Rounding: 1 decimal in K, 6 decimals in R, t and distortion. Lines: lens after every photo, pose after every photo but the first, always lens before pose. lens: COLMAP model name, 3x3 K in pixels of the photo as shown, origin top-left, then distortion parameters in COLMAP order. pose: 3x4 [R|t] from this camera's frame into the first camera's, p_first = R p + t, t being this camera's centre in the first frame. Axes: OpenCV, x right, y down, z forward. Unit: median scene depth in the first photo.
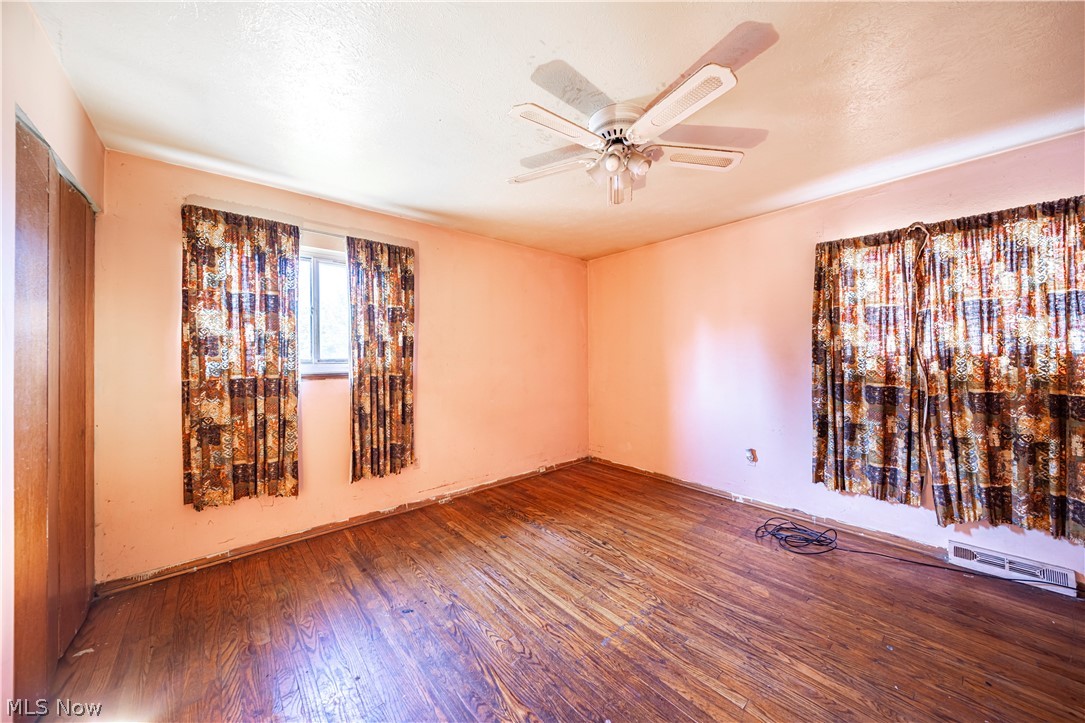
lens RADIAL K [[374.1, 0, 542.8], [0, 374.1, 356.7], [0, 0, 1]] dist [0.000616, 0.000109]
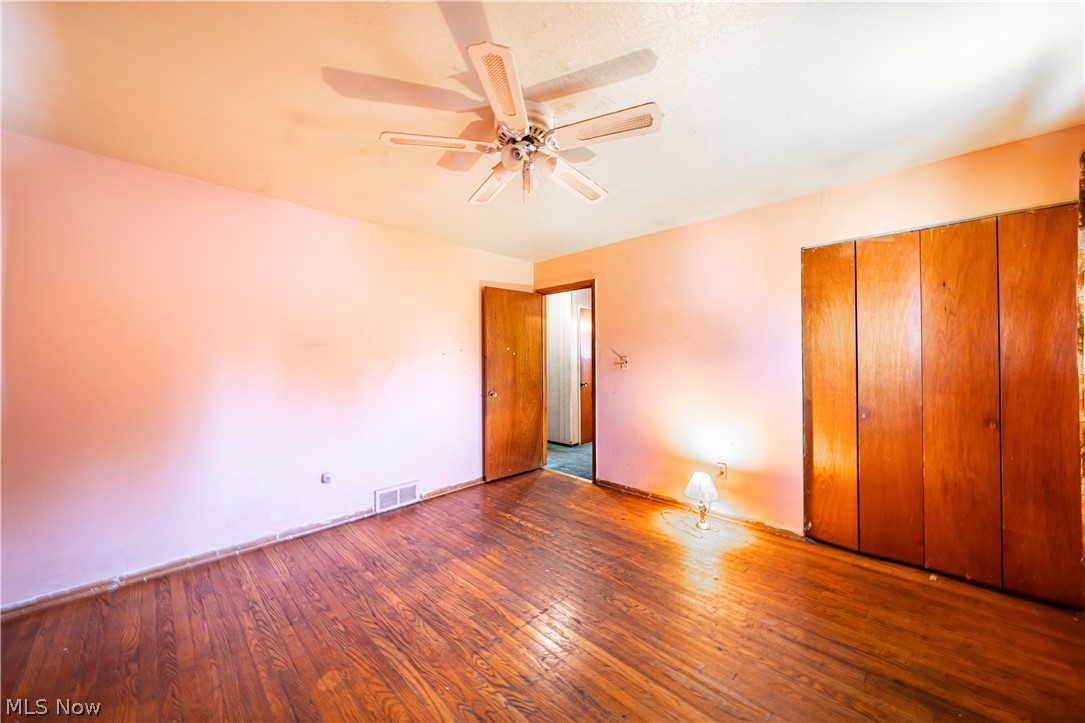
lens RADIAL K [[374.1, 0, 542.4], [0, 374.1, 359.2], [0, 0, 1]] dist [0.000616, 0.000109]
pose [[-0.996173, 0.007202, -0.087108, 0.229258], [0.007667, 0.999958, -0.005008, -0.000041], [0.087069, -0.005657, -0.996186, 1.838528]]
